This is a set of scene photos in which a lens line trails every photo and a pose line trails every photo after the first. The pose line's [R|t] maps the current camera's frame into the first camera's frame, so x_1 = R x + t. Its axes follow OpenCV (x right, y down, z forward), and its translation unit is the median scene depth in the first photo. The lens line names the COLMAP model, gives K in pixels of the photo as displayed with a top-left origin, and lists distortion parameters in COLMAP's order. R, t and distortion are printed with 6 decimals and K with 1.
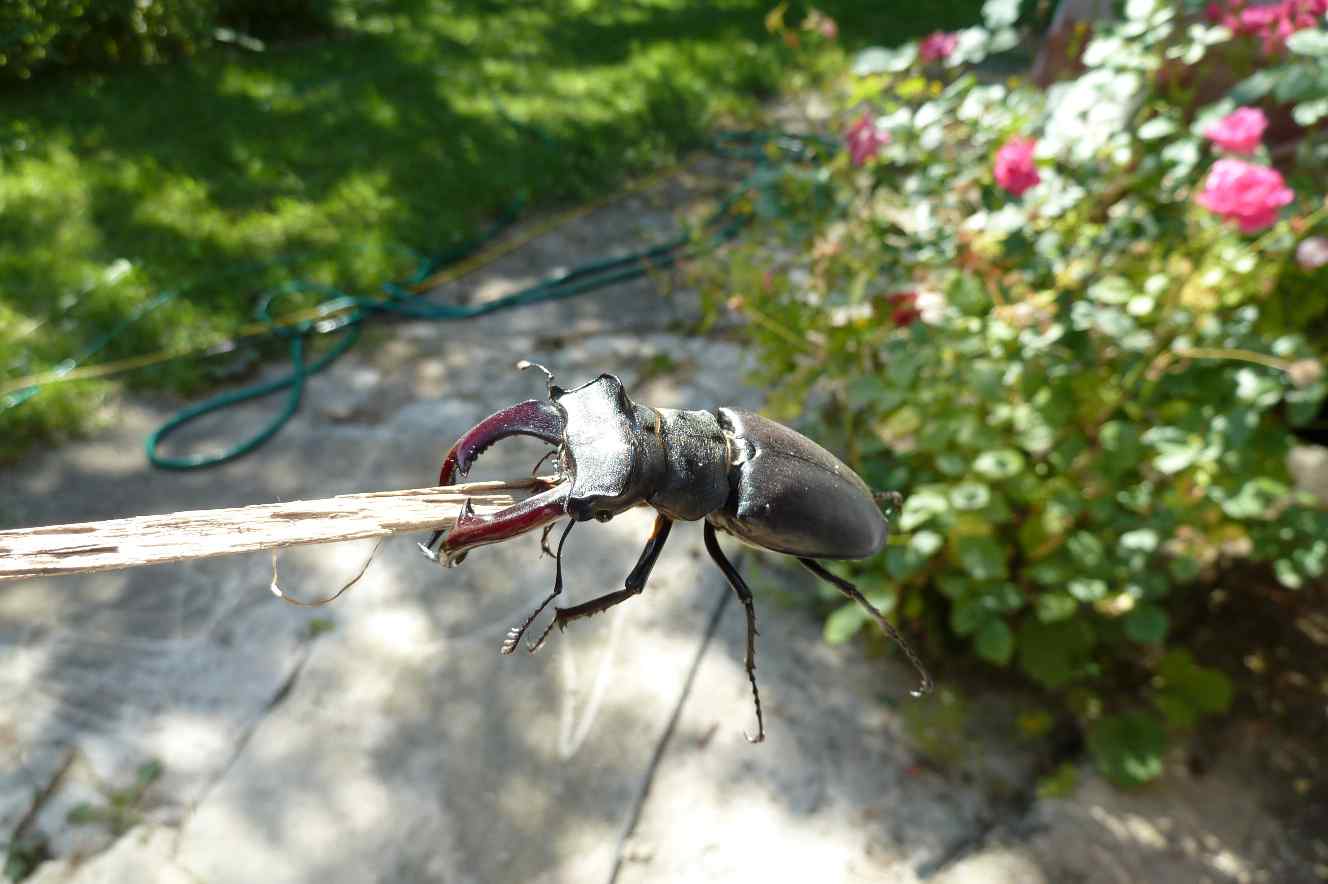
lens RADIAL K [[981.1, 0, 641.6], [0, 981.1, 449.2], [0, 0, 1]] dist [-0.021069, -0.008539]
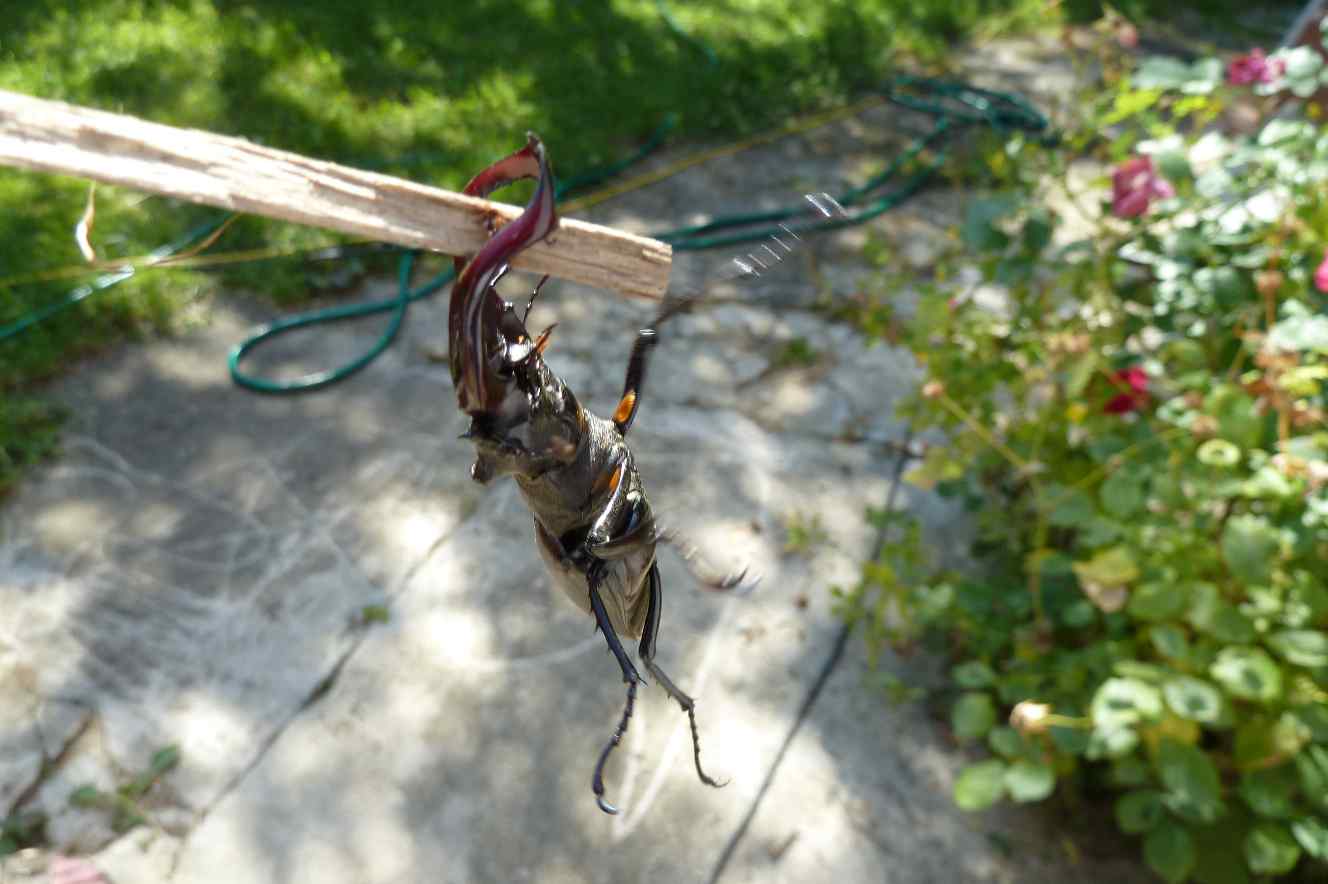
lens RADIAL K [[949.0, 0, 643.9], [0, 949.0, 442.6], [0, 0, 1]] dist [-0.027863, -0.000162]
pose [[0.980971, 0.174394, -0.085336, -0.029879], [-0.164397, 0.979925, 0.112789, -0.086681], [0.103293, -0.096614, 0.989948, 0.138698]]
